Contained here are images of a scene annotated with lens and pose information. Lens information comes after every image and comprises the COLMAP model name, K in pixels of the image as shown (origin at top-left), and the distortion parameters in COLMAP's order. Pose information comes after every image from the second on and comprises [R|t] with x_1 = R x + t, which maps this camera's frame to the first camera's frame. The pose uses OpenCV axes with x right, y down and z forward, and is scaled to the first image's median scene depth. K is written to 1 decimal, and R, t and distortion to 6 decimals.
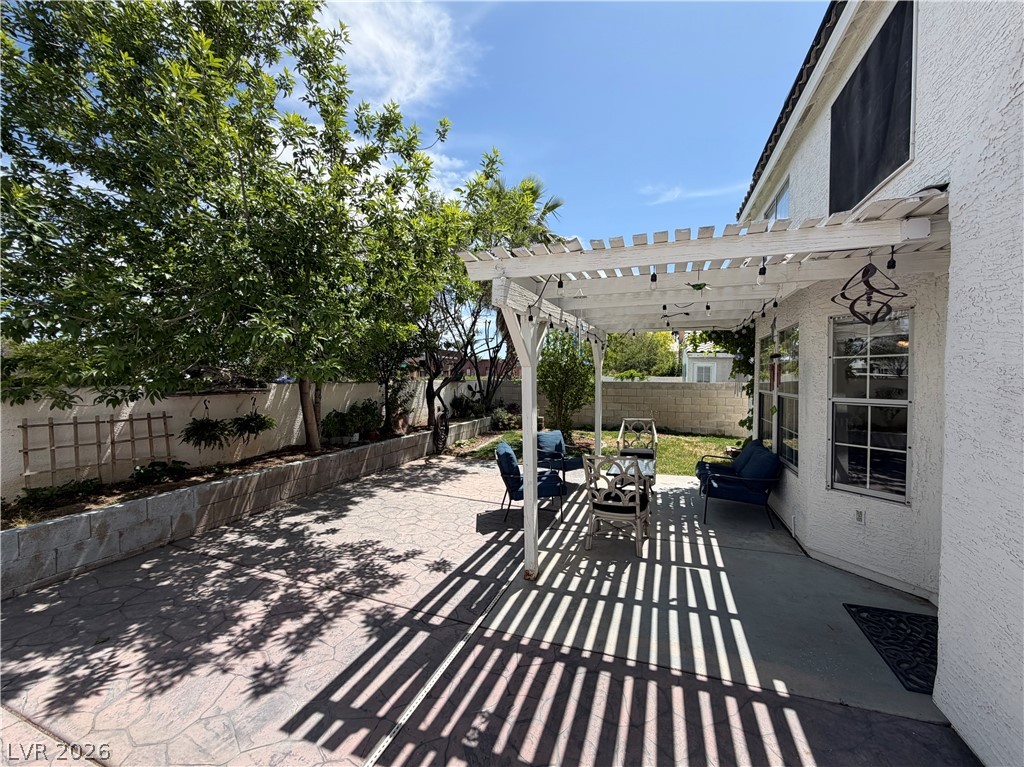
lens RADIAL K [[417.6, 0, 512.0], [0, 417.6, 383.5], [0, 0, 1]] dist [-0.013298, 0.000000]
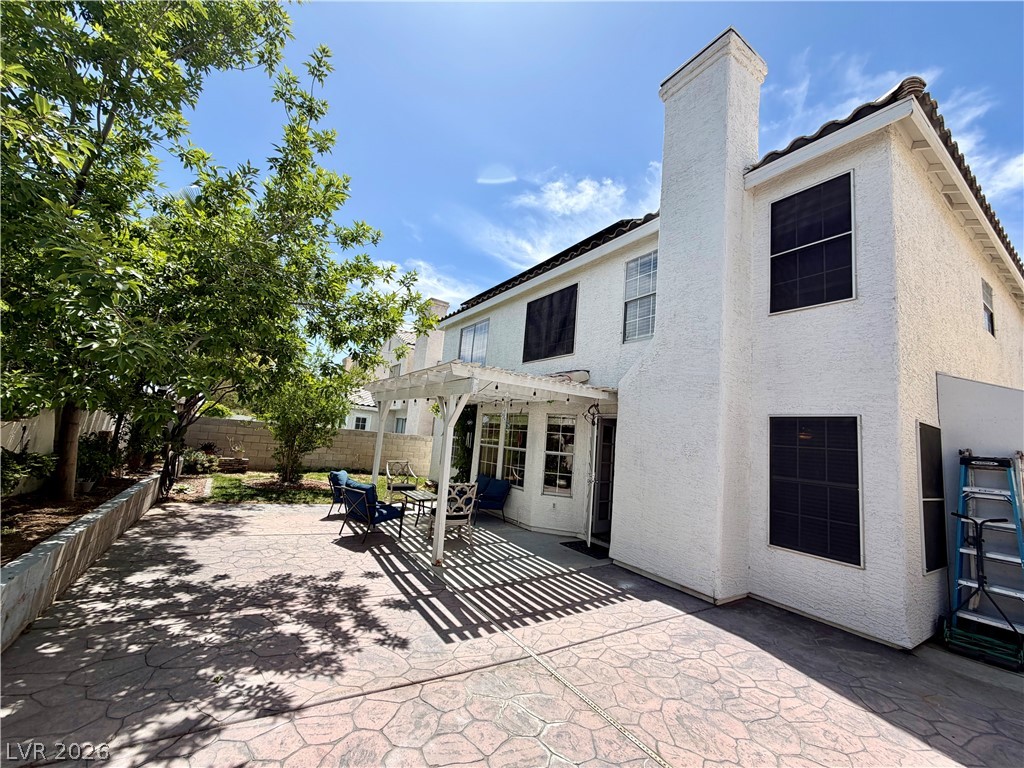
lens RADIAL K [[407.4, 0, 512.0], [0, 407.4, 384.0], [0, 0, 1]] dist [0.000373, -0.010234]
pose [[0.595088, 0.154547, 0.788661, -1.070764], [-0.068942, 0.987535, -0.141498, 0.002674], [-0.800698, 0.029832, 0.598325, -0.136839]]
